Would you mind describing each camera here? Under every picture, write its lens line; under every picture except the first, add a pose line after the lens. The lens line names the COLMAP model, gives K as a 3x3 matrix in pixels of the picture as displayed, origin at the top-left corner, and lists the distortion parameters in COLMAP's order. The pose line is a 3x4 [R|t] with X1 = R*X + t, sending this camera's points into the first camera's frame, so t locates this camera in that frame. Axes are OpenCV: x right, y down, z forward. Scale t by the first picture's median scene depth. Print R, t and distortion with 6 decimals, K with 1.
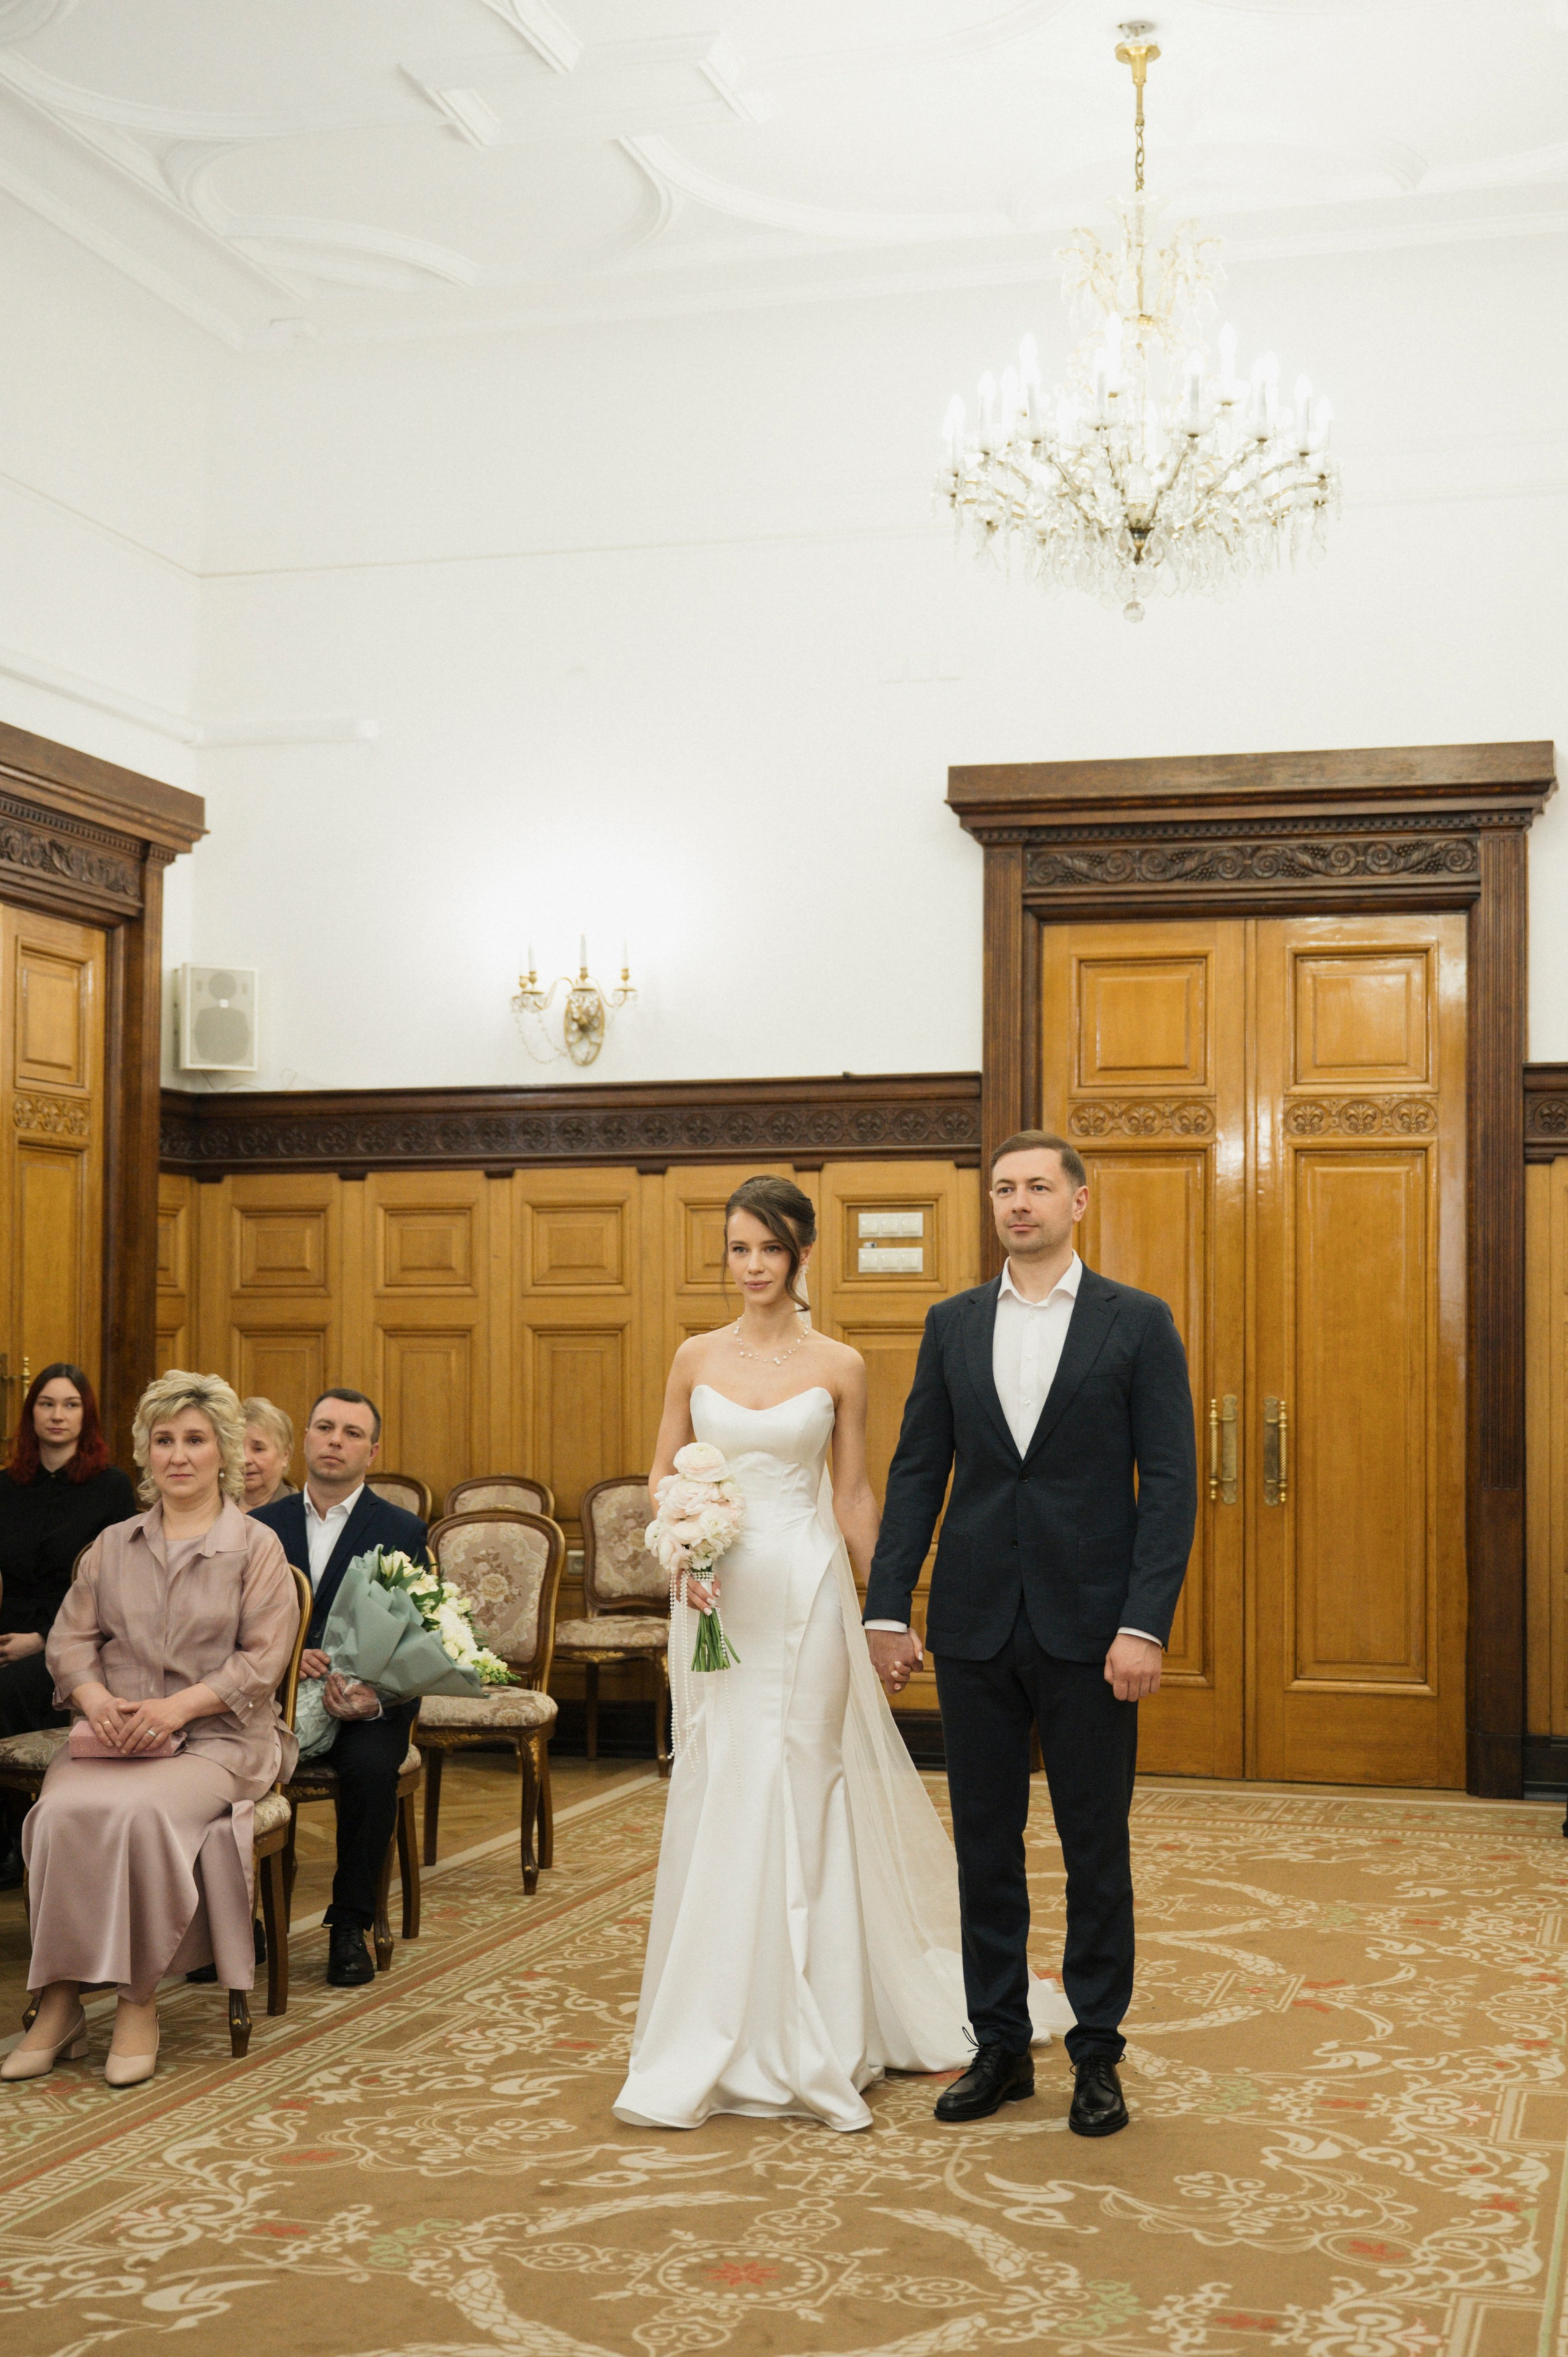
lens RADIAL K [[2880.3, 0, 937.1], [0, 2880.3, 1265.3], [0, 0, 1]] dist [-0.009001, -0.008491]
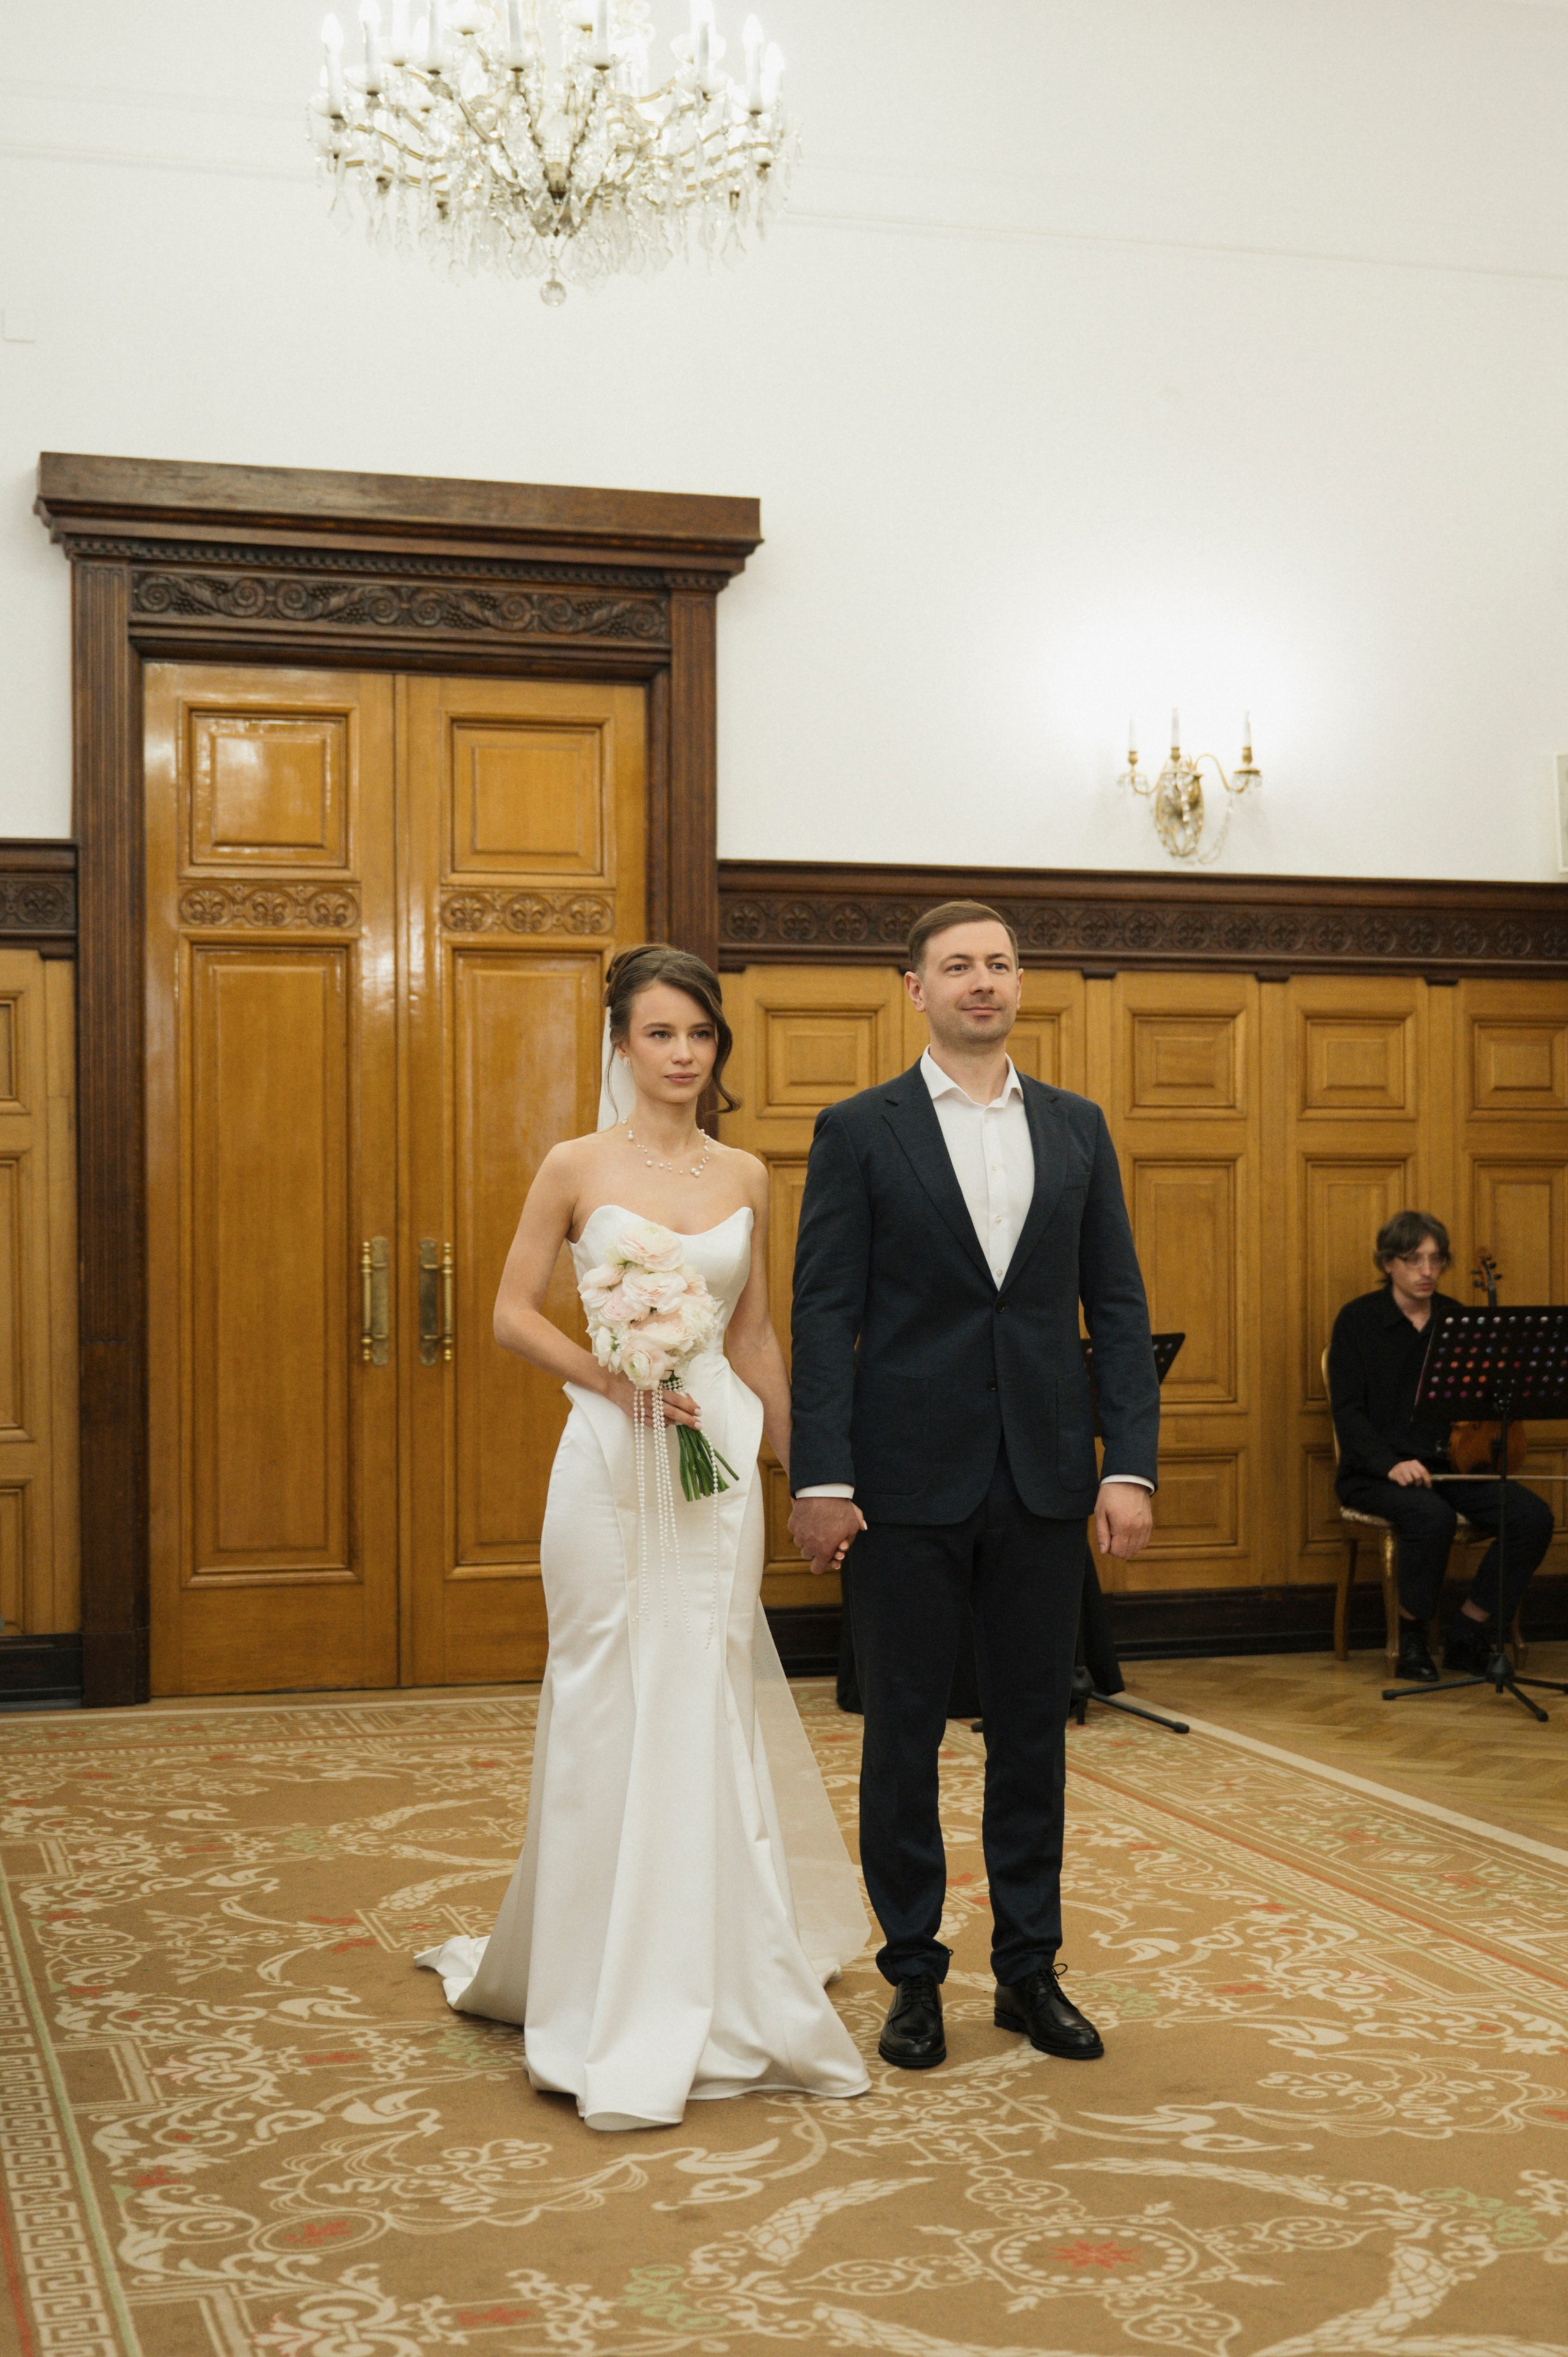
lens RADIAL K [[3385.7, 0, 884.0], [0, 3385.7, 1215.3], [0, 0, 1]] dist [0.001040, -0.016146]
pose [[0.846851, -0.013778, 0.531652, -0.299860], [-0.007596, 0.999249, 0.037995, -0.000262], [-0.531776, -0.036214, 0.846110, 0.078994]]
